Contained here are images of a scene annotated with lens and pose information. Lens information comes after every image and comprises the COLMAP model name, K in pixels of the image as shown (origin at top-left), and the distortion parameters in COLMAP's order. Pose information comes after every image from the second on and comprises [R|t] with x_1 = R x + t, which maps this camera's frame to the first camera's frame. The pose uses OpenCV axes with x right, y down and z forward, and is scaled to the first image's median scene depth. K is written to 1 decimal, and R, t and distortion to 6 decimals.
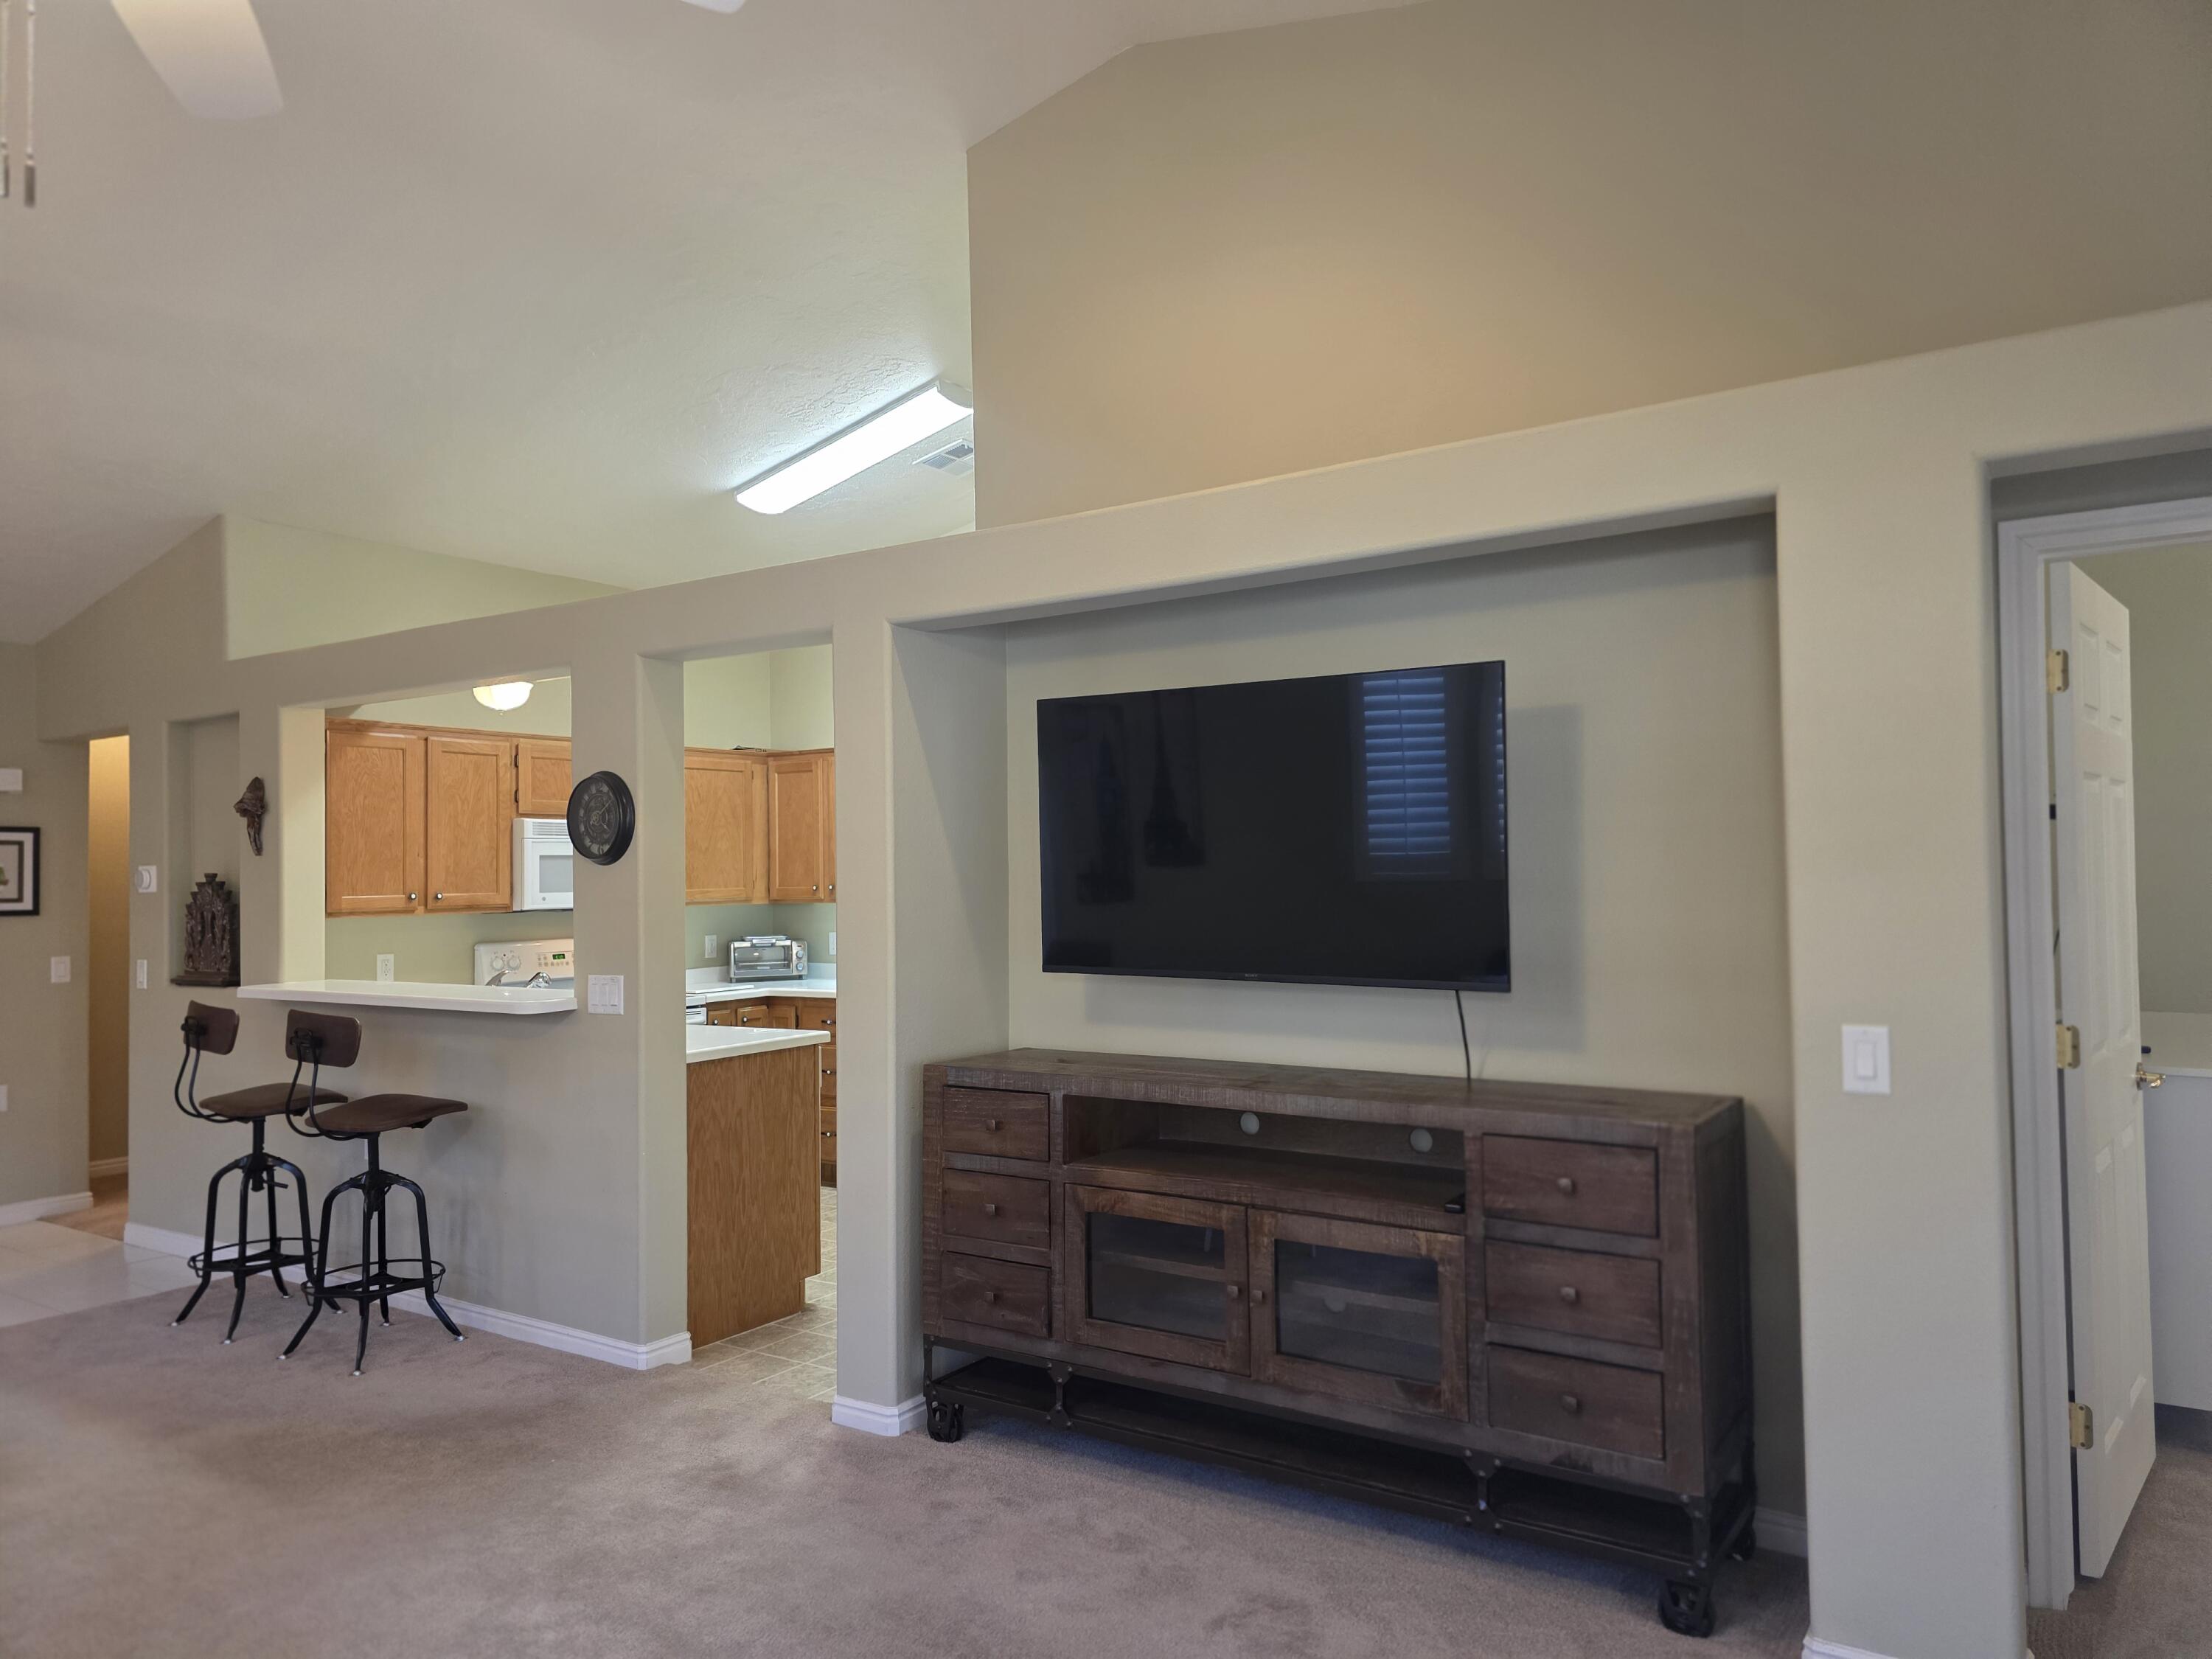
lens RADIAL K [[1477.7, 0, 1107.7], [0, 1477.7, 823.9], [0, 0, 1]] dist [0.066658, -0.054268]
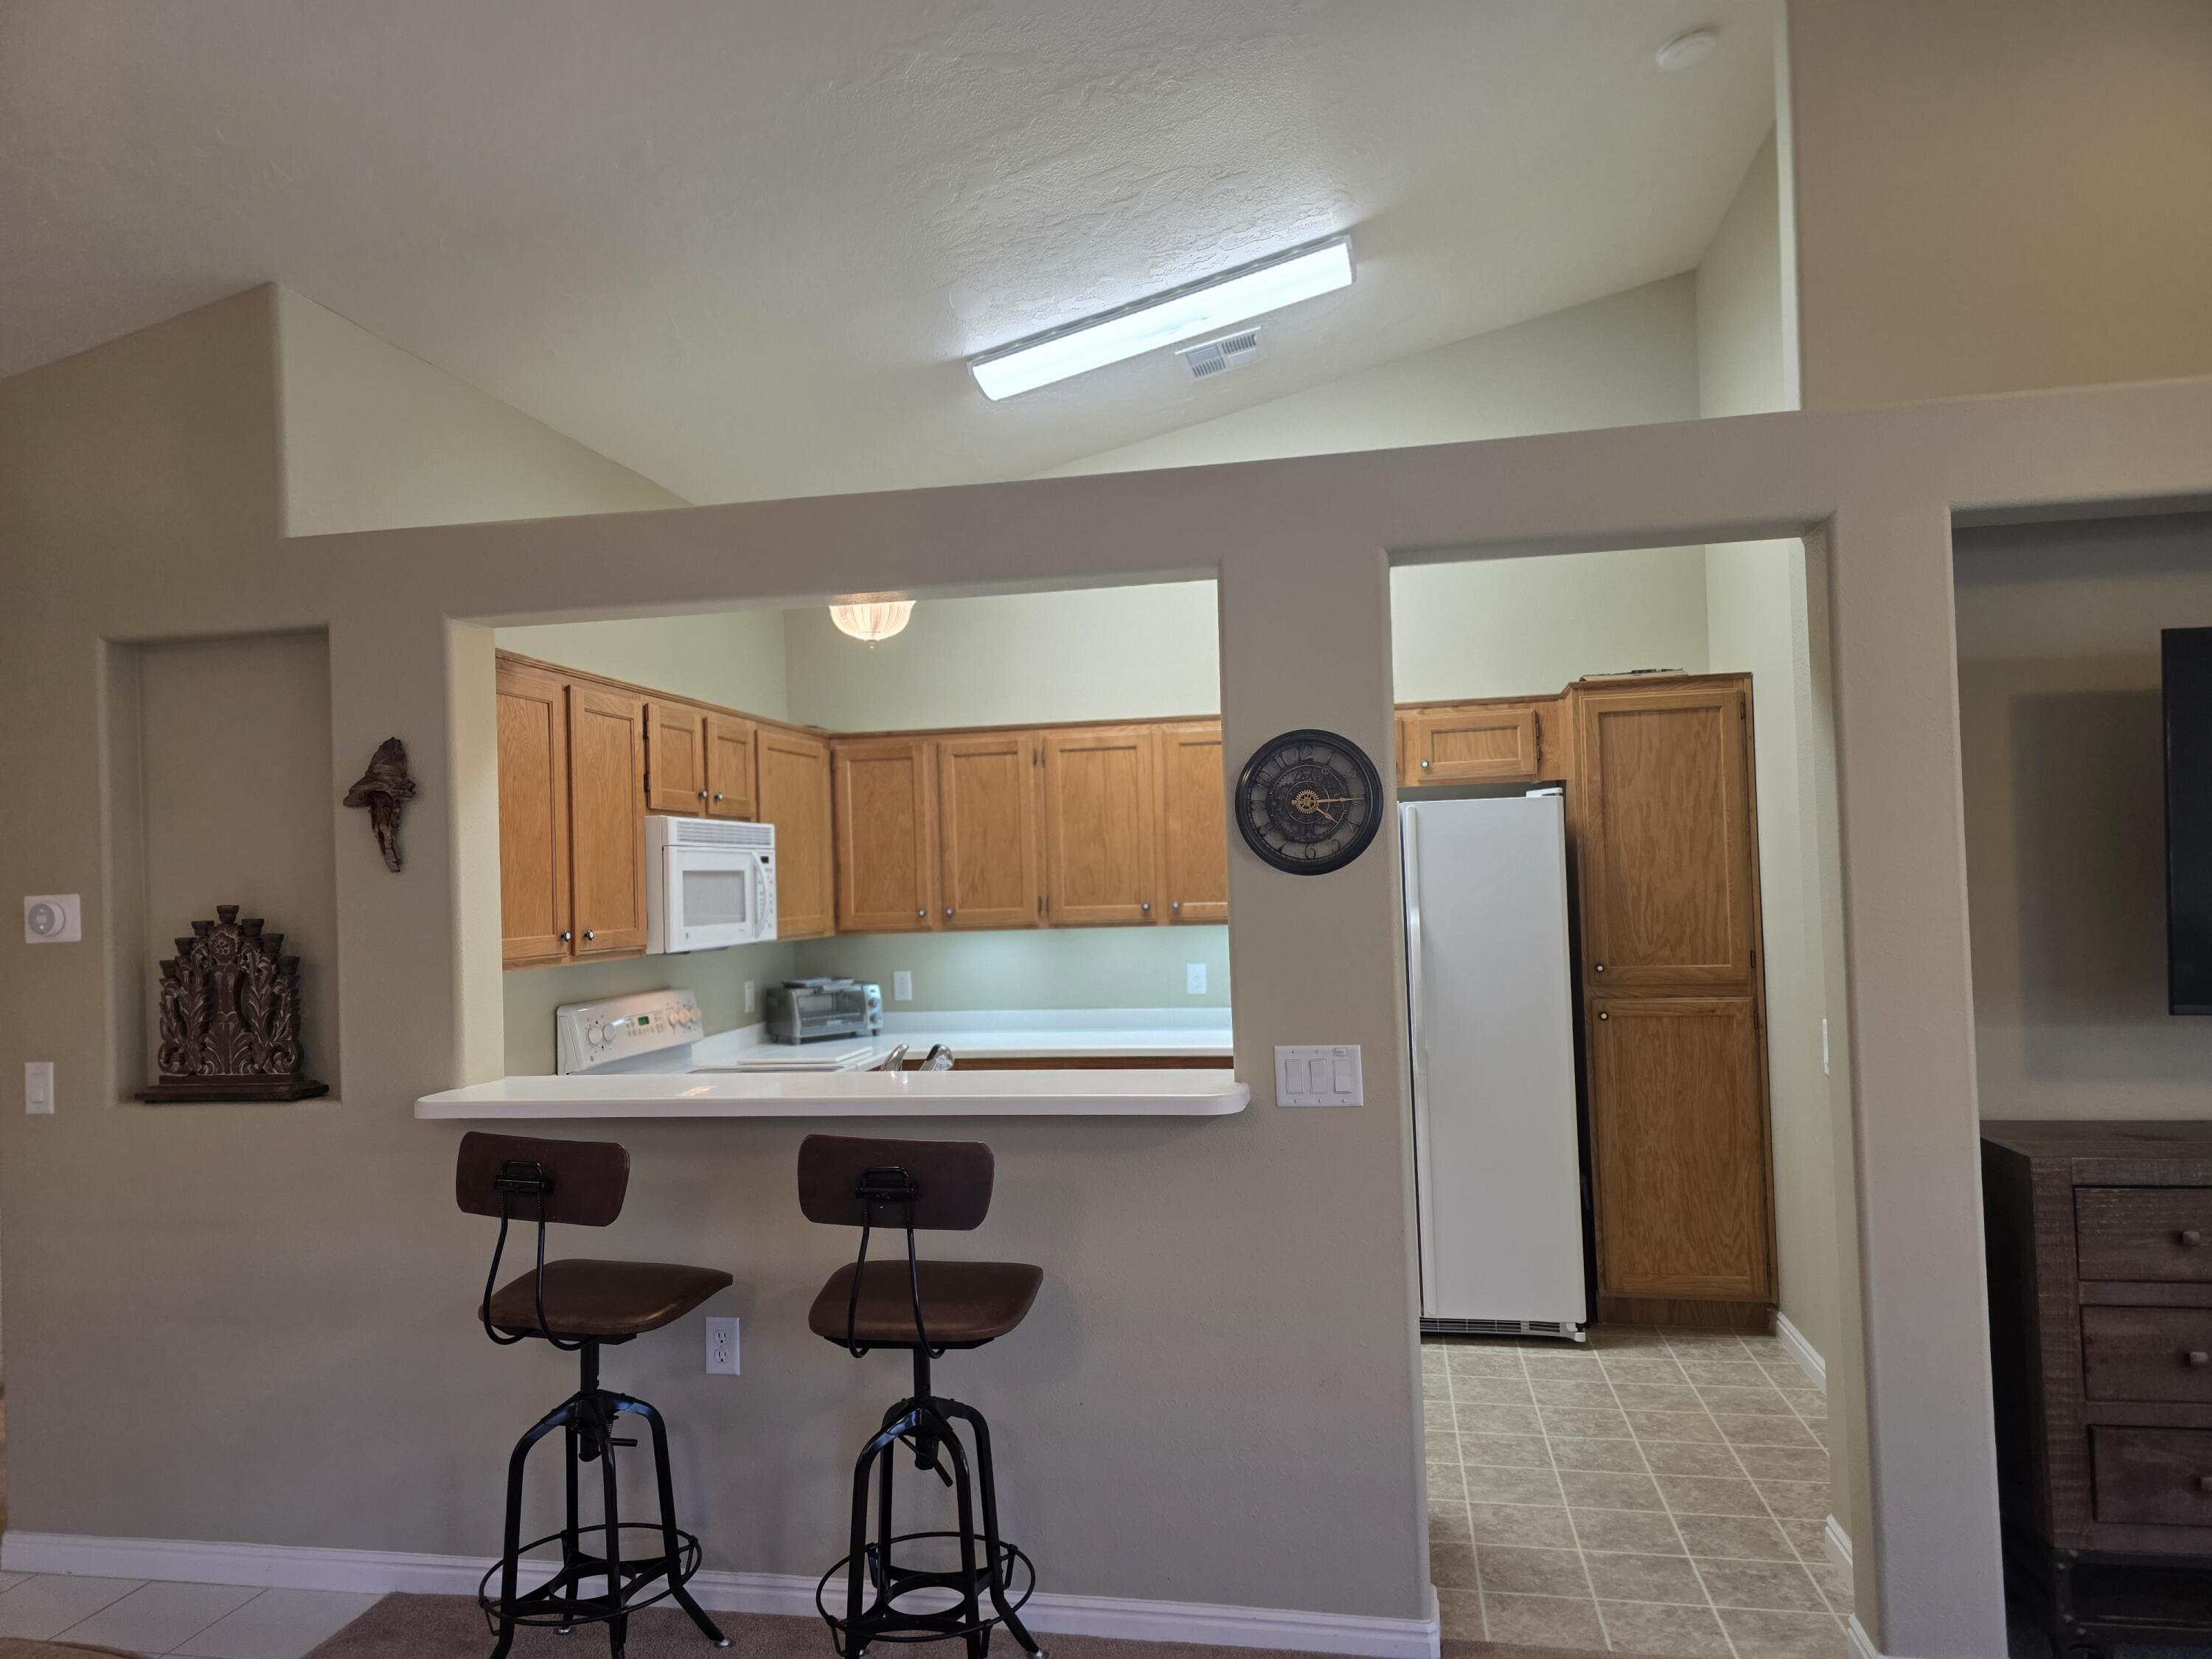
lens RADIAL K [[1477.7, 0, 1110.0], [0, 1477.7, 841.9], [0, 0, 1]] dist [0.066658, -0.054268]
pose [[0.921761, -0.002520, 0.387751, -0.518729], [0.003280, 0.999994, -0.001298, 0.010579], [-0.387745, 0.002468, 0.921763, 0.345273]]
